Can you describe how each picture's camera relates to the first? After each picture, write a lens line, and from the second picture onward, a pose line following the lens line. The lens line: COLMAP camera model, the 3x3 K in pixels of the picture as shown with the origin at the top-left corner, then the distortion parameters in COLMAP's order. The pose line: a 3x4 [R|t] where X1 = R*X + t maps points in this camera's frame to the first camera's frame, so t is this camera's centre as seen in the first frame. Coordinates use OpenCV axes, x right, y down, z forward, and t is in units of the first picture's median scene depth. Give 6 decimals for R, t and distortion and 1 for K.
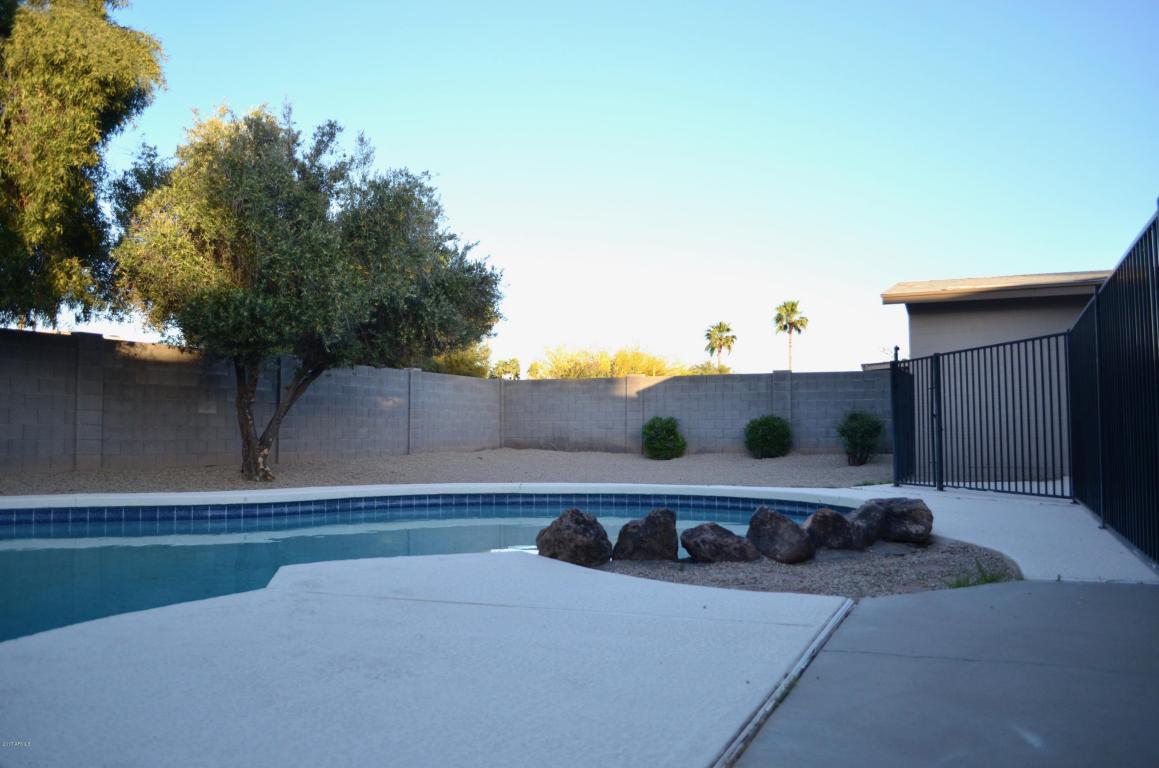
lens RADIAL K [[905.7, 0, 580.9], [0, 905.7, 387.5], [0, 0, 1]] dist [-0.070502, 0.002420]
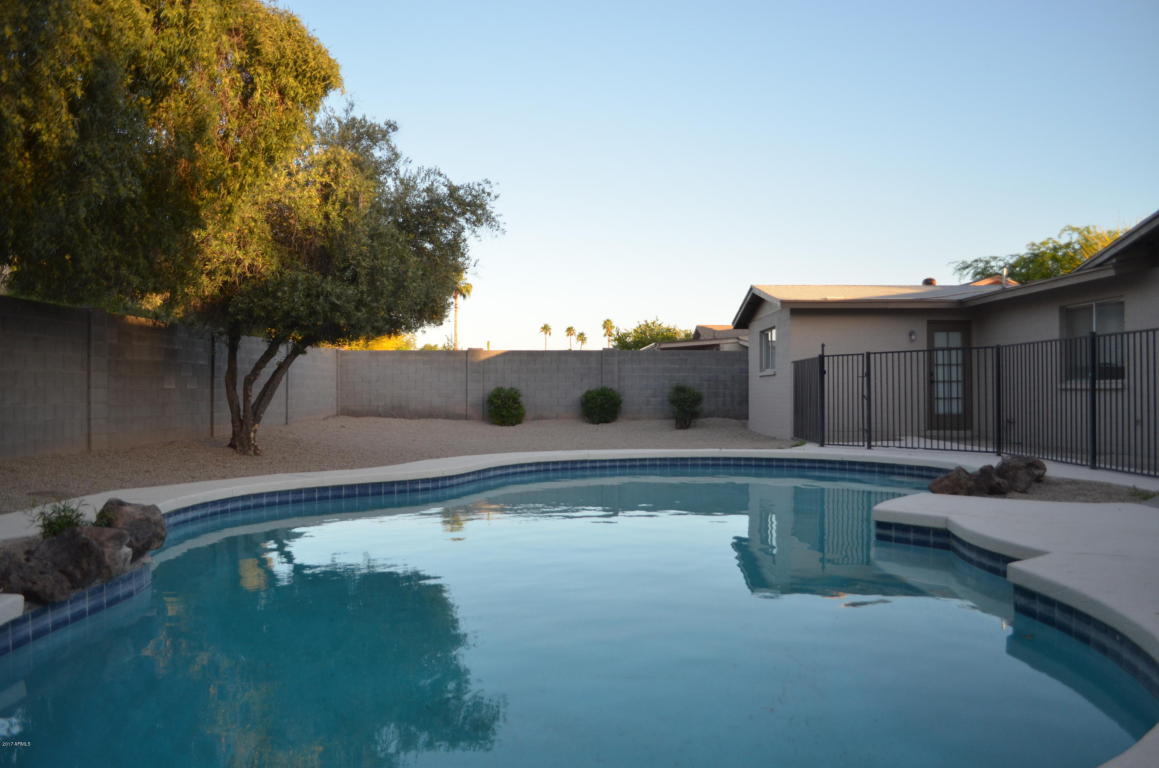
lens RADIAL K [[905.7, 0, 575.5], [0, 905.7, 386.8], [0, 0, 1]] dist [-0.070502, 0.002420]
pose [[0.915511, 0.002285, 0.402285, -0.298664], [-0.020096, 0.998995, 0.040059, -0.015467], [-0.401790, -0.044759, 0.914637, -0.054737]]
